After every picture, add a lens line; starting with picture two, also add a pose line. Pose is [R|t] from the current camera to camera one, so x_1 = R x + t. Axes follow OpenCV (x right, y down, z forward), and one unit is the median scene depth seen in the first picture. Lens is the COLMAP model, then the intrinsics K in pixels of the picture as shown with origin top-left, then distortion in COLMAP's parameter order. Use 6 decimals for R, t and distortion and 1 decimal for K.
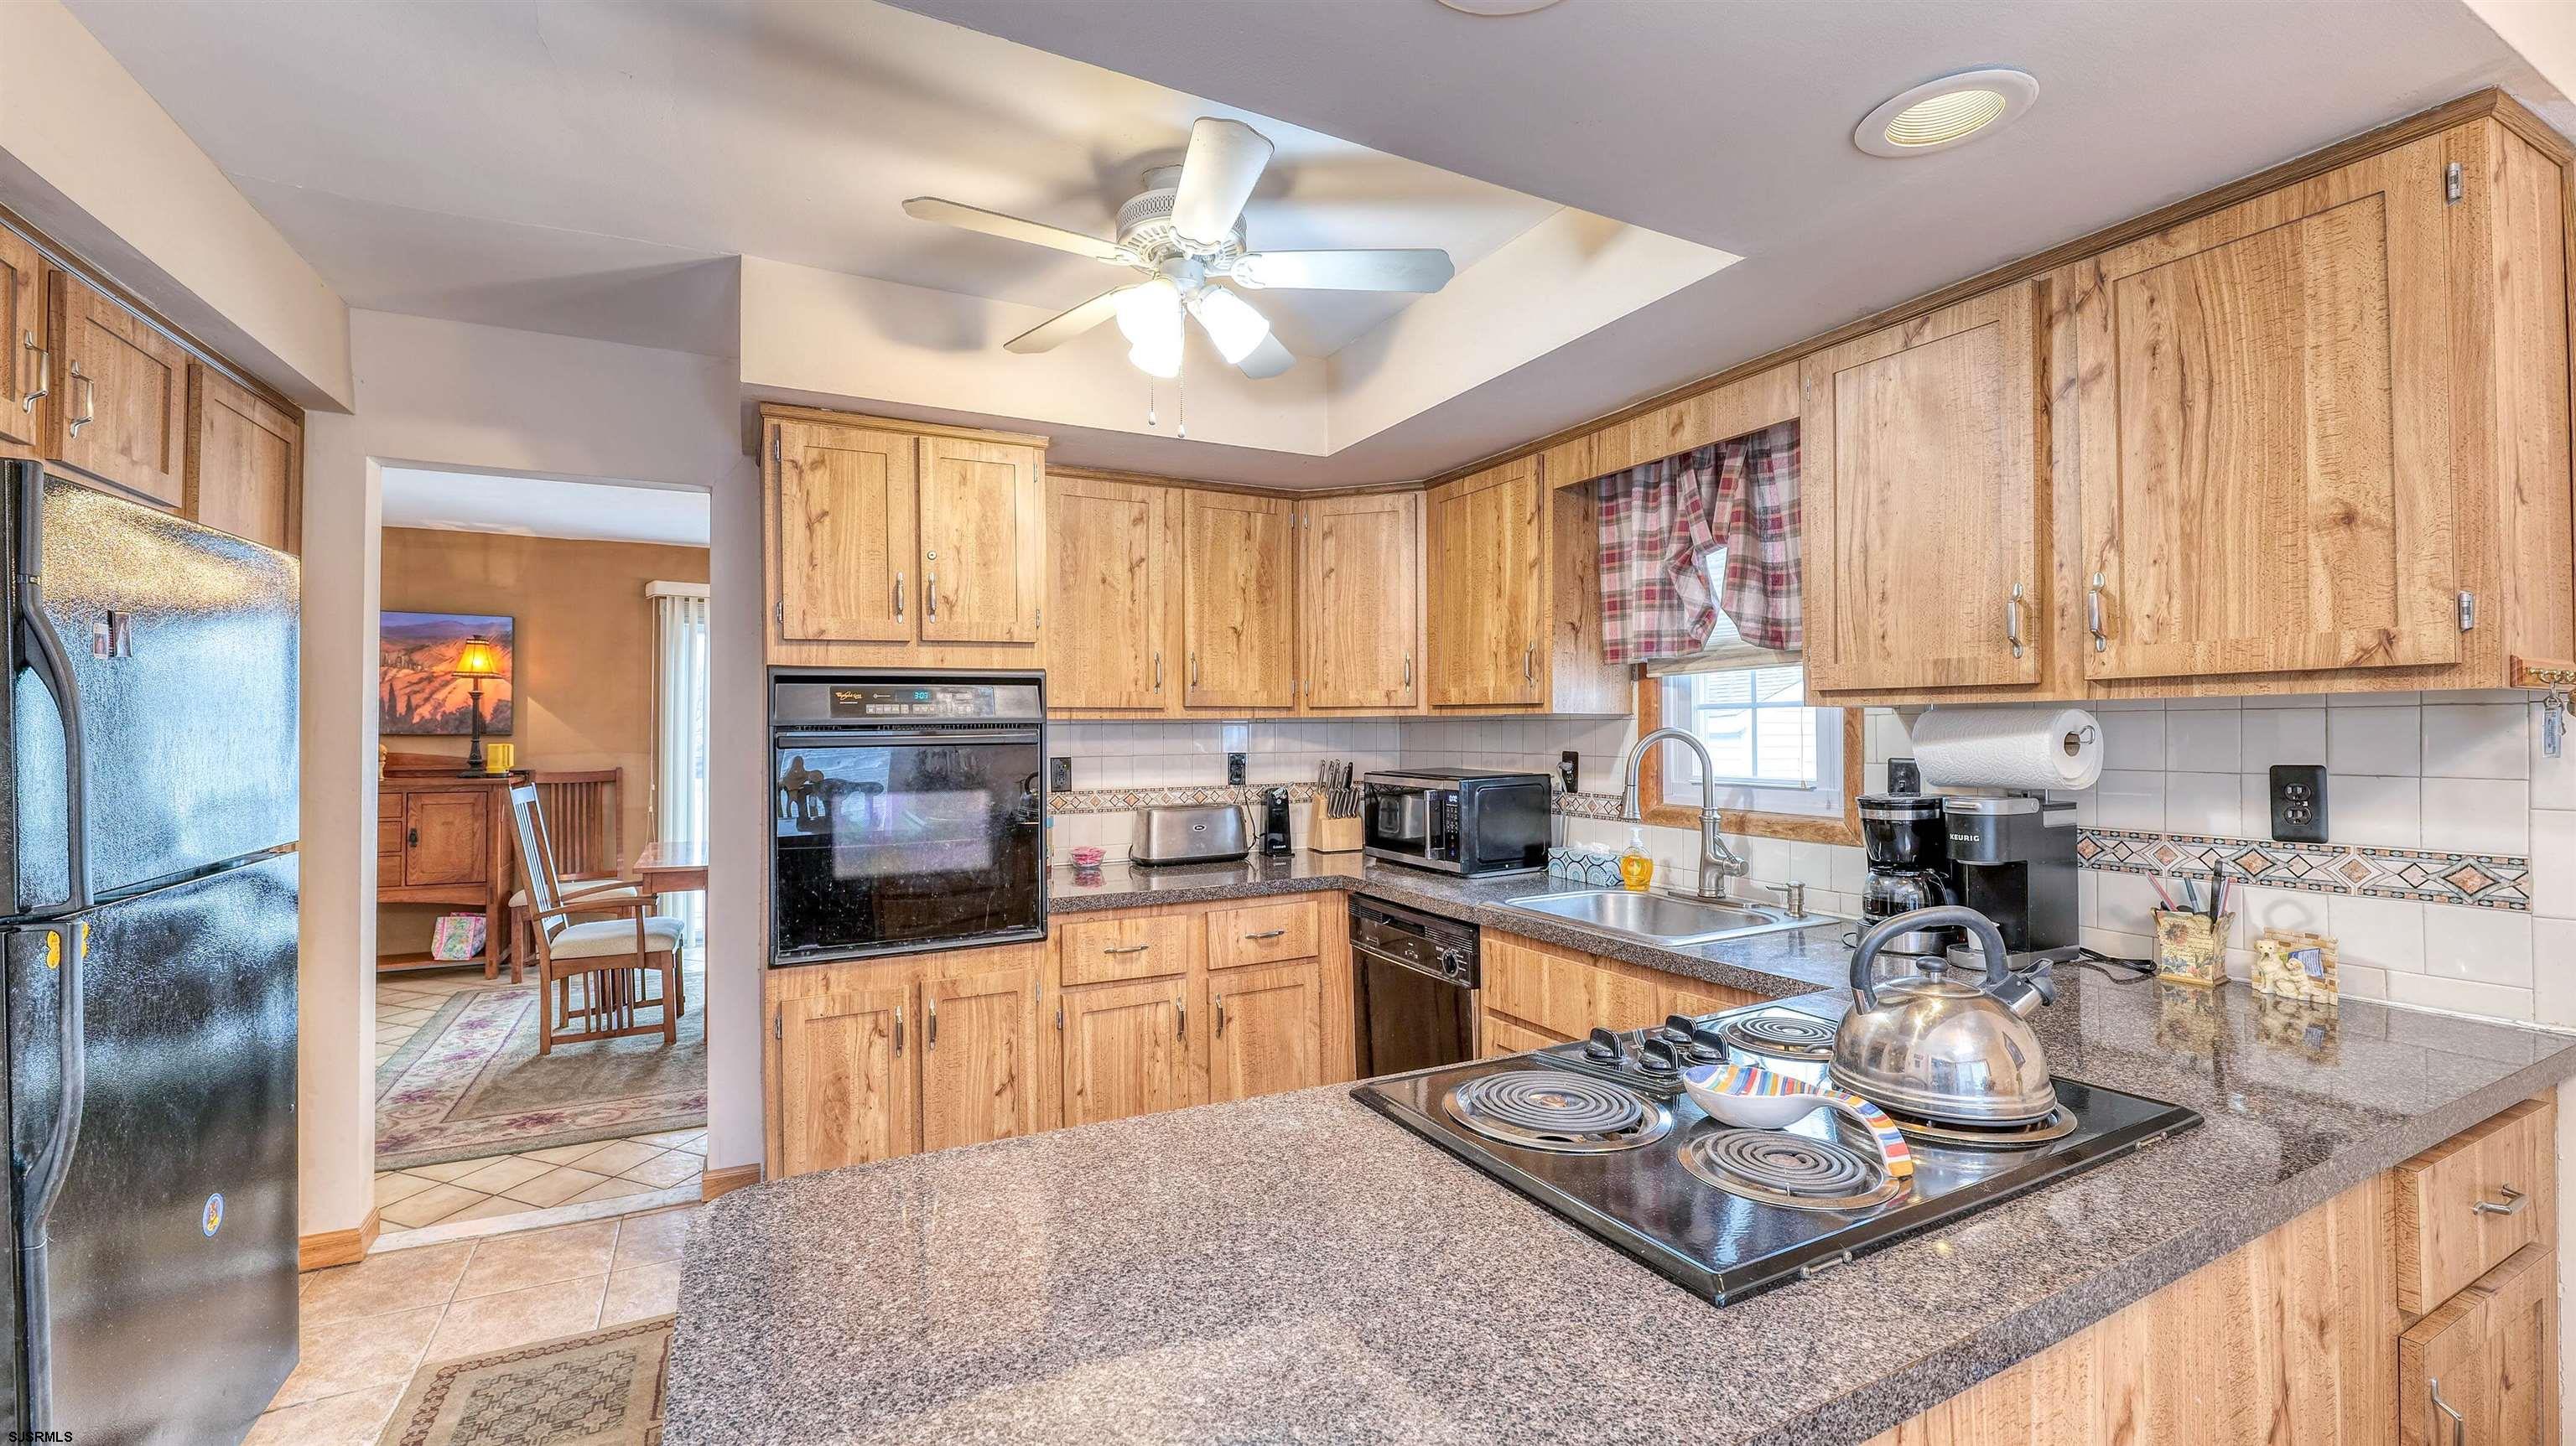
lens RADIAL K [[1049.4, 0, 1285.6], [0, 1049.4, 717.7], [0, 0, 1]] dist [-0.014240, 0.000811]
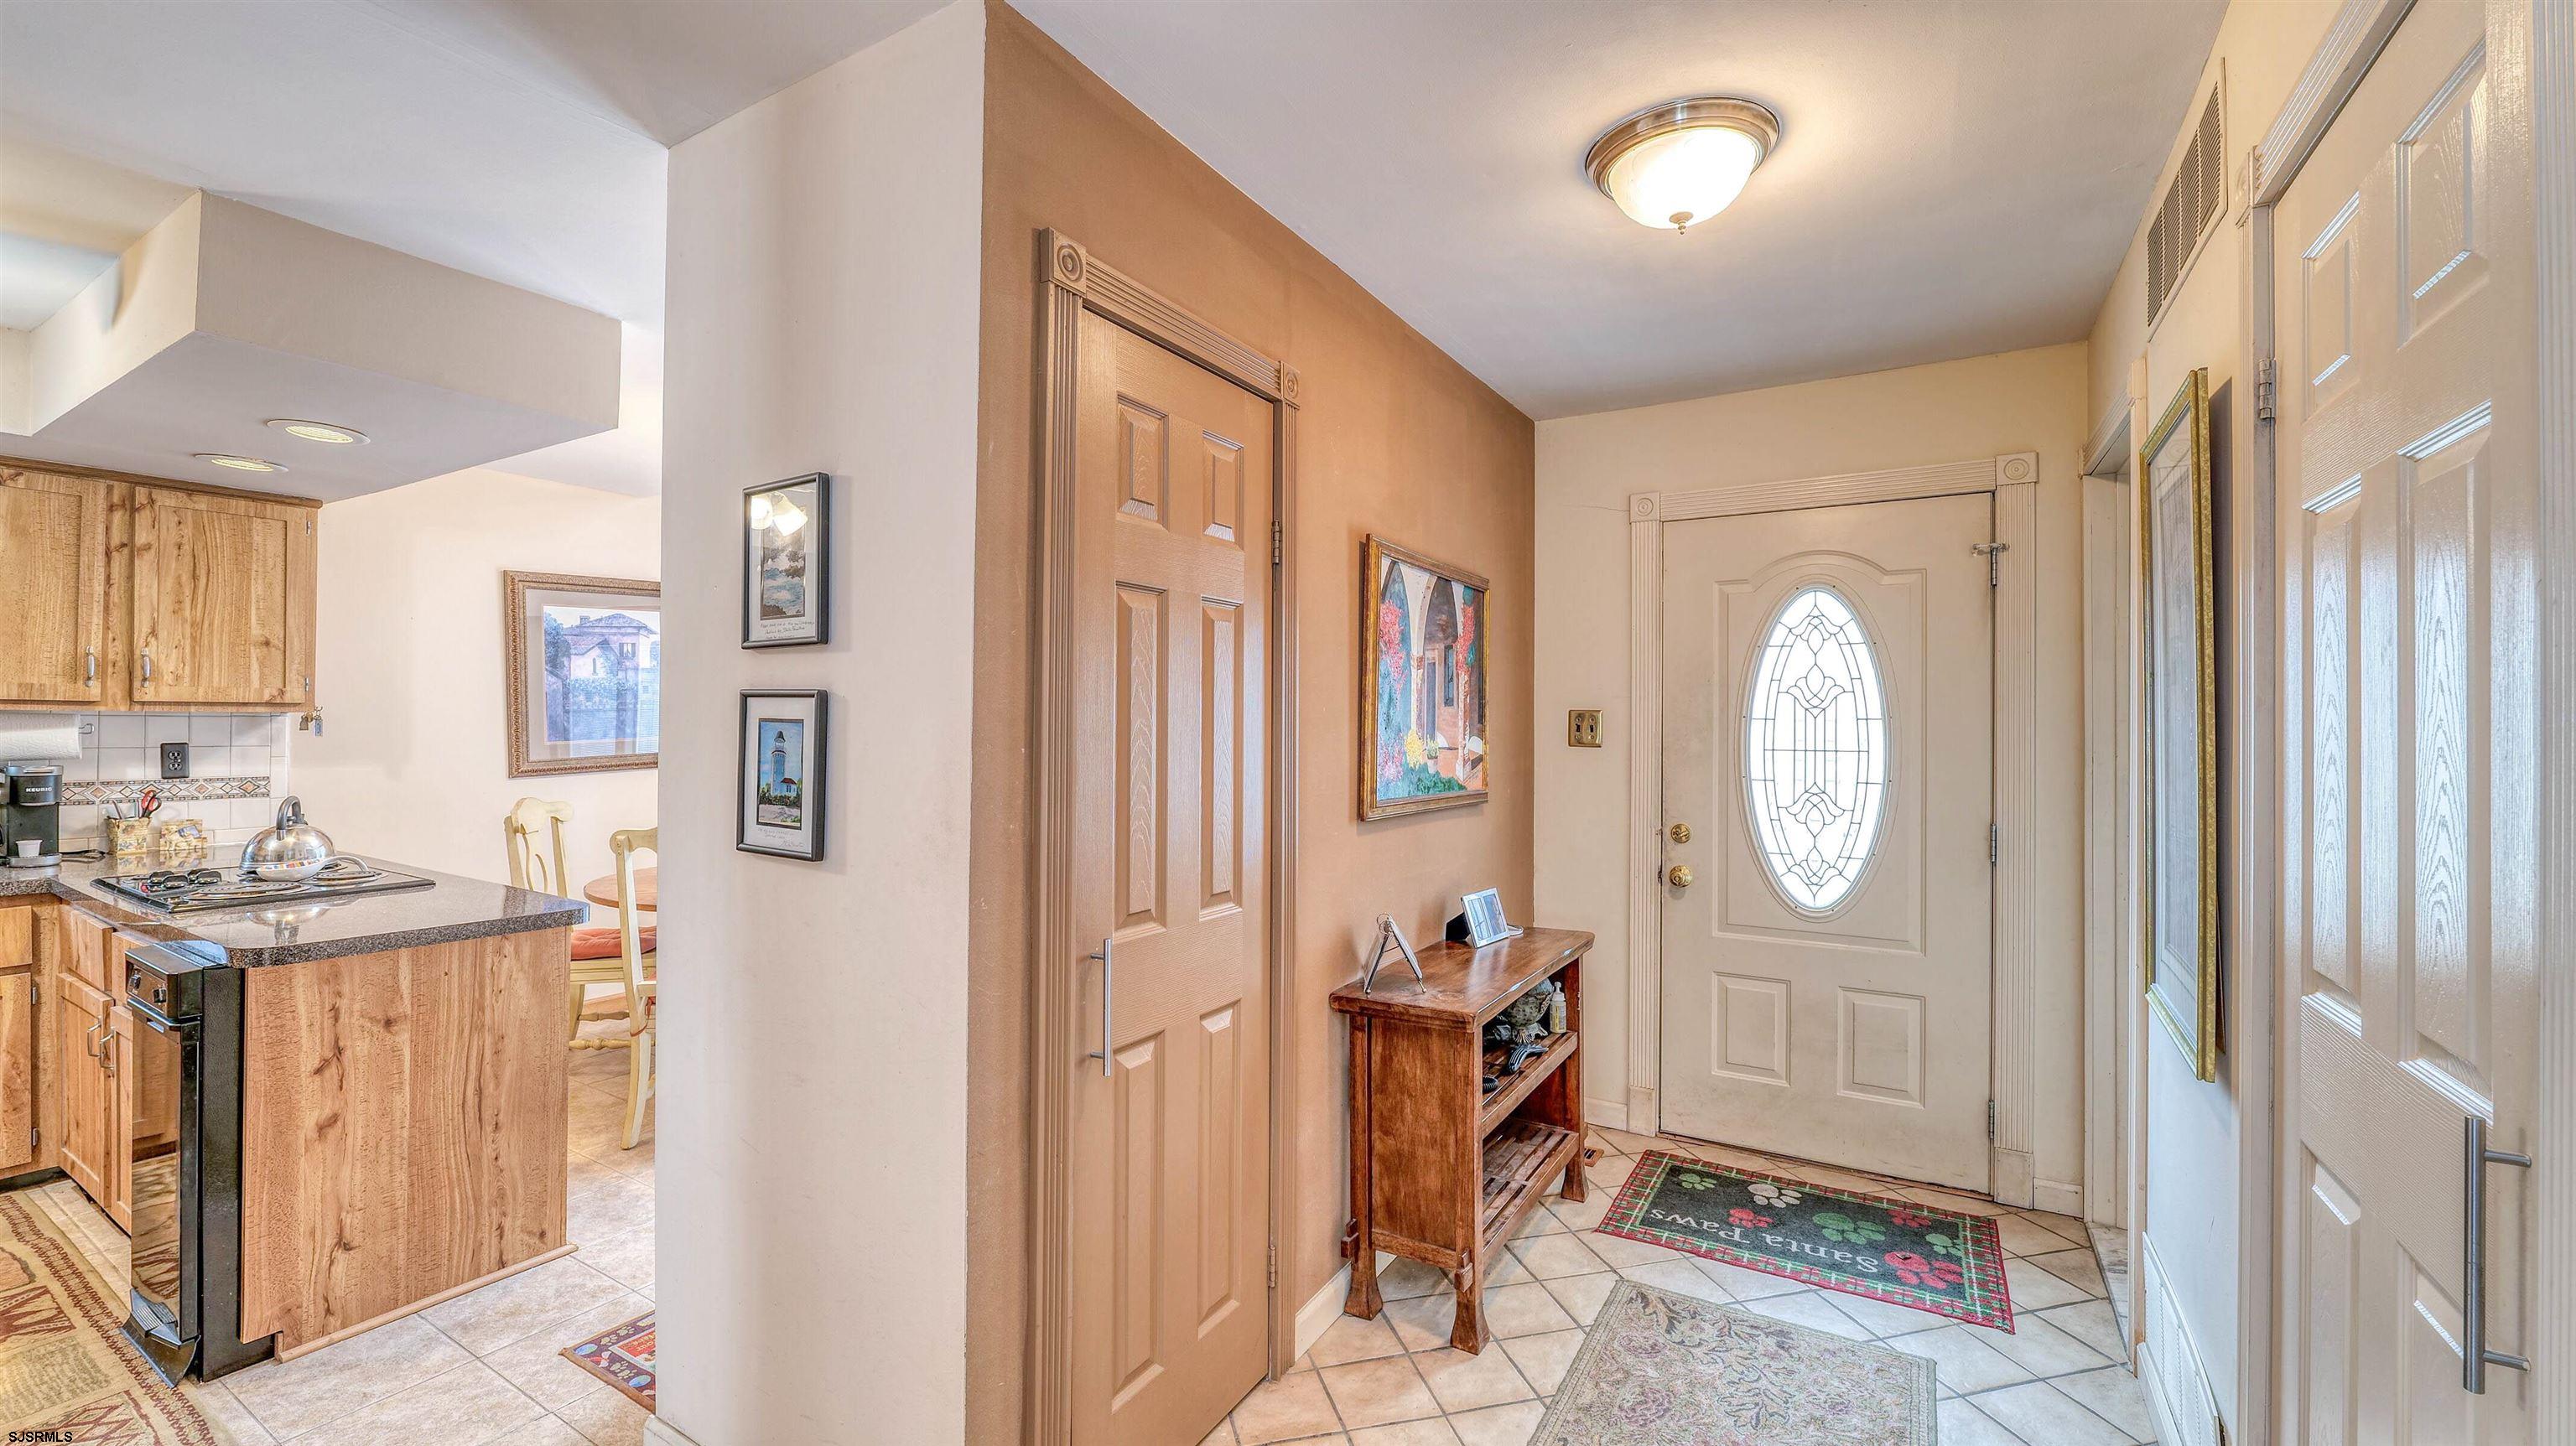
lens RADIAL K [[1049.4, 0, 1282.5], [0, 1049.4, 717.0], [0, 0, 1]] dist [-0.014240, 0.000811]
pose [[-0.525132, 0.003416, 0.851014, -1.266351], [-0.019156, 0.999691, -0.015833, -0.010589], [-0.850805, -0.024616, -0.524904, 0.111611]]
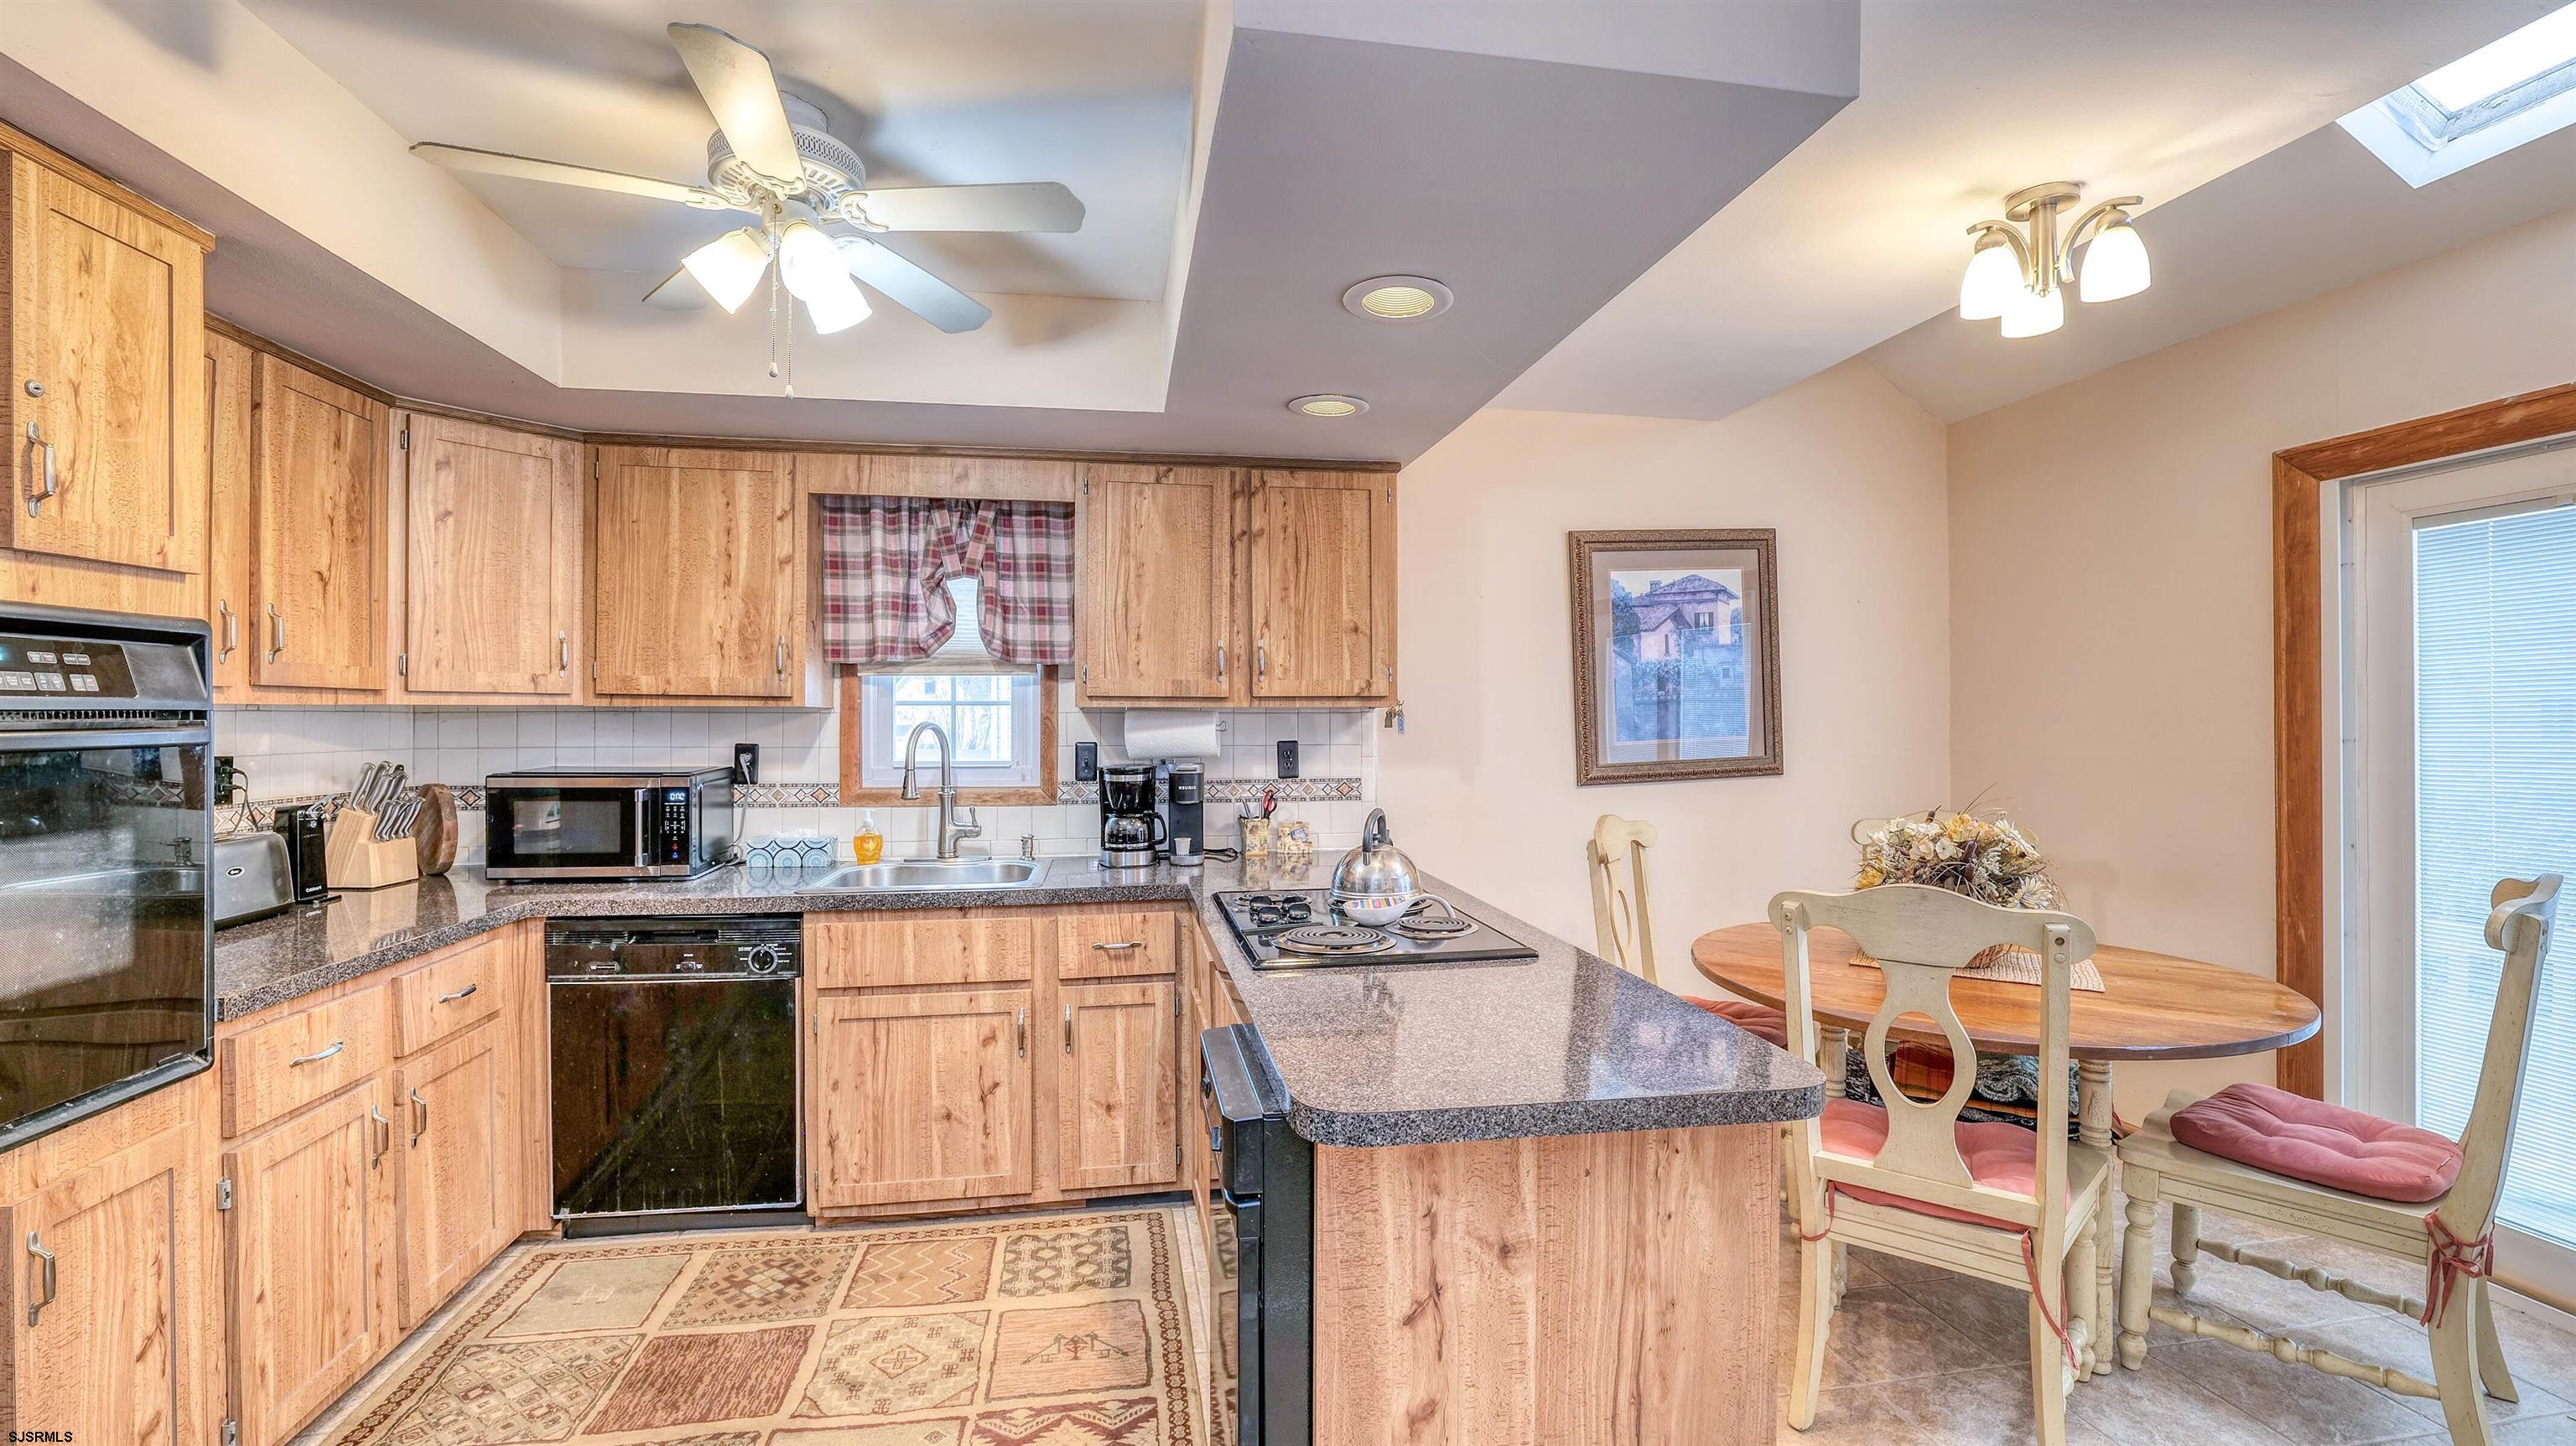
lens RADIAL K [[1049.4, 0, 1275.4], [0, 1049.4, 716.7], [0, 0, 1]] dist [-0.014240, 0.000811]
pose [[0.307276, 0.006360, 0.951599, -0.624531], [-0.013466, 0.999907, -0.002334, 0.002215], [-0.951525, -0.012097, 0.307333, 0.241927]]
